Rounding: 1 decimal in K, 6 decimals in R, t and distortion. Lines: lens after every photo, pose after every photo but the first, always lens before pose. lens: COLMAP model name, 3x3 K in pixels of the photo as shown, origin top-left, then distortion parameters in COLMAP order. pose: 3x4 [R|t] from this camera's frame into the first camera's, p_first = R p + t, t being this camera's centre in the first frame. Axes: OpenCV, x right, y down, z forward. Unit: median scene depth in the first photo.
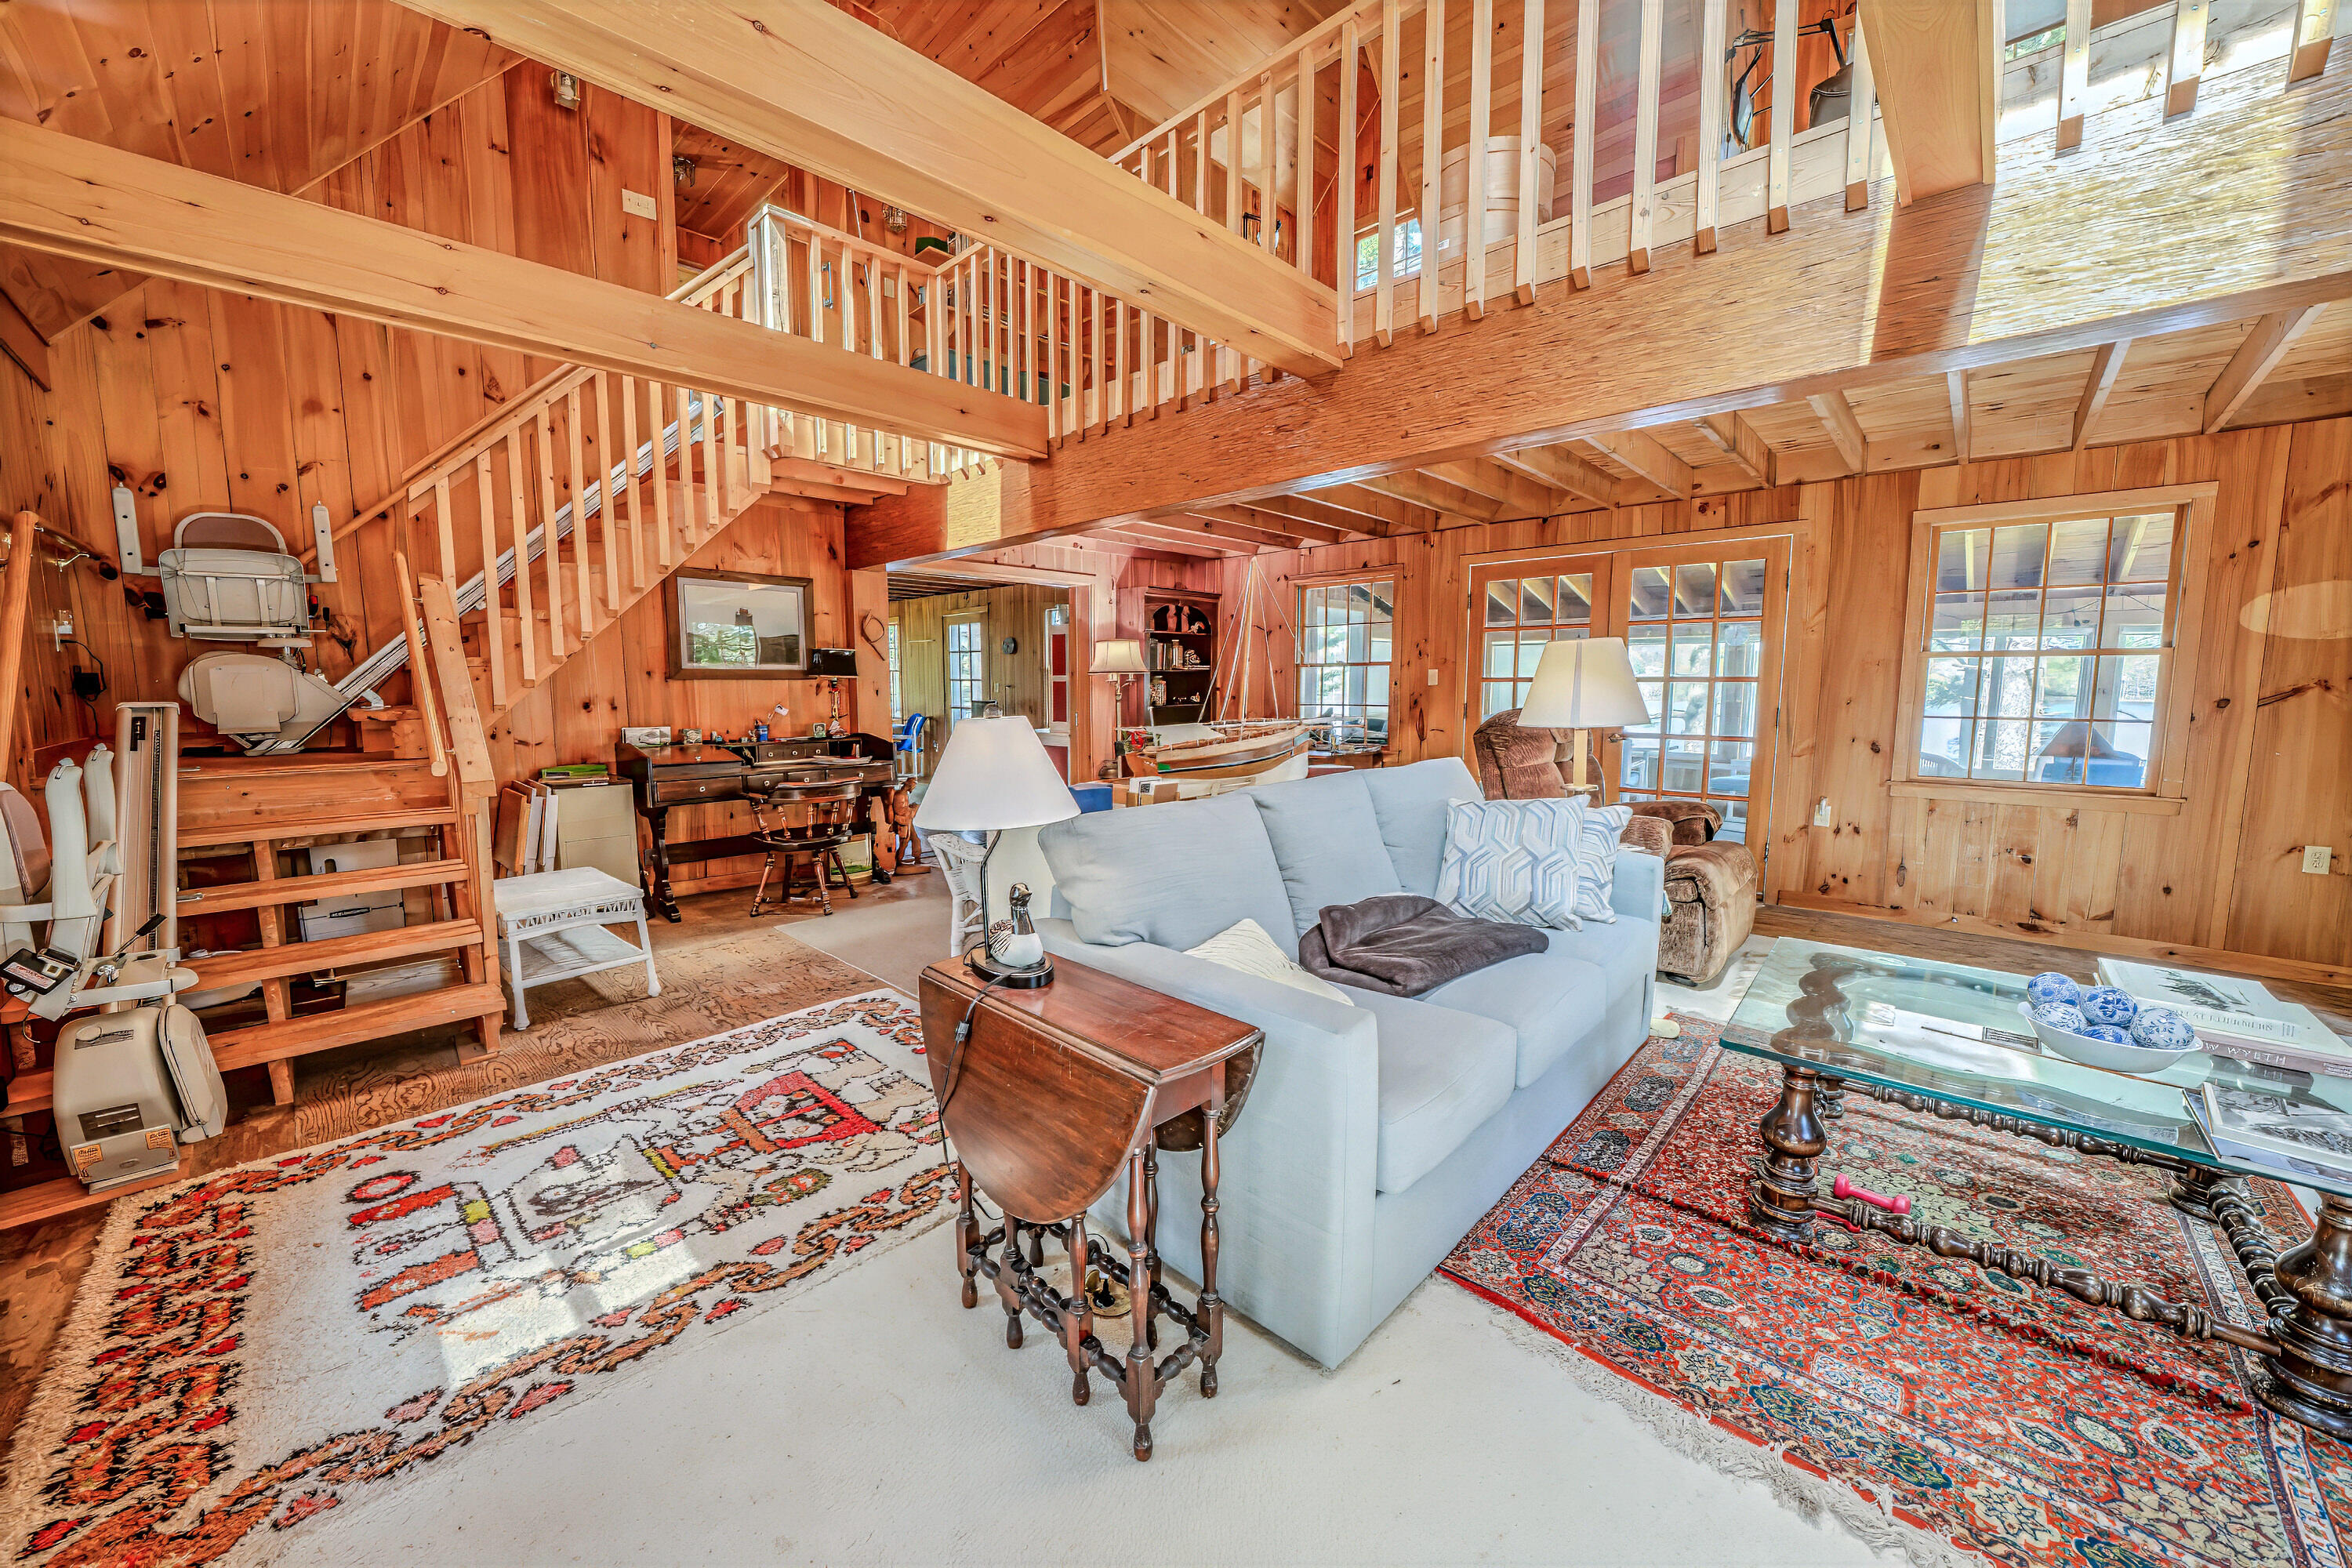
lens RADIAL K [[838.4, 0, 1149.6], [0, 838.4, 781.3], [0, 0, 1]] dist [-0.024360, 0.002734]
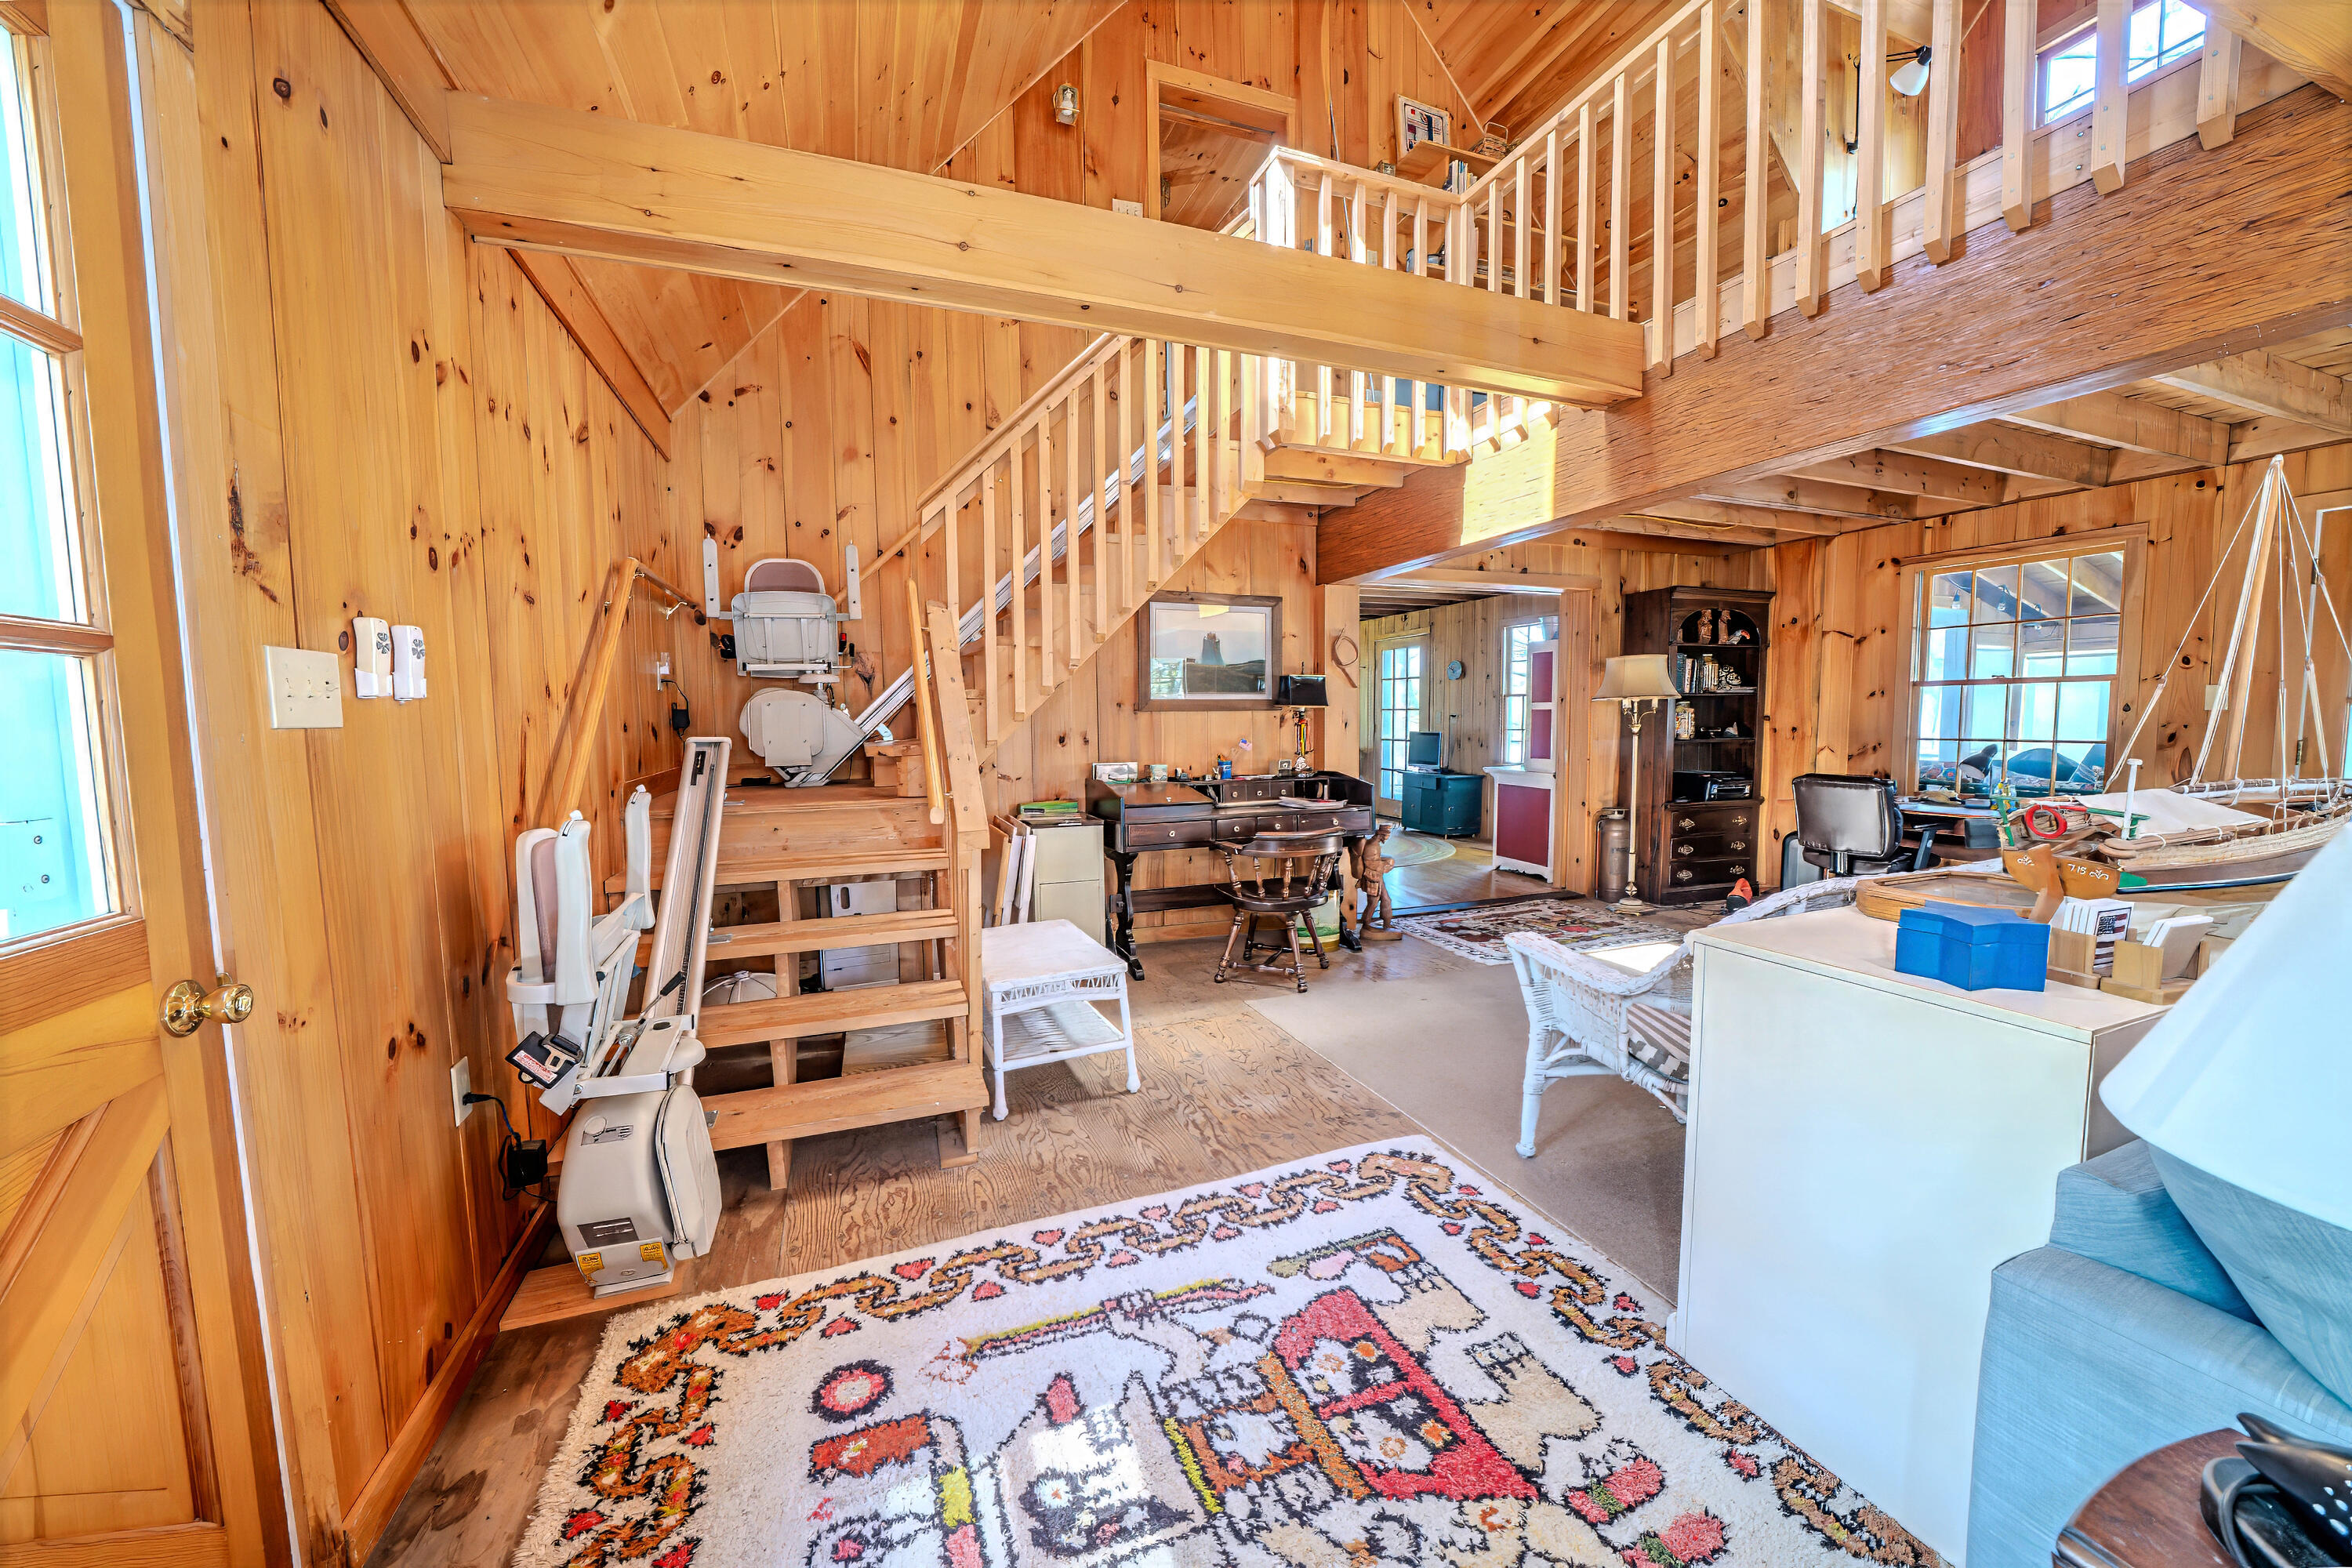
lens RADIAL K [[819.9, 0, 1165.7], [0, 819.9, 780.9], [0, 0, 1]] dist [-0.015221, 0.000111]
pose [[0.907836, 0.024366, -0.418617, -0.231184], [-0.038464, 0.998940, -0.025271, -0.032141], [0.417558, 0.039044, 0.907811, 0.258164]]
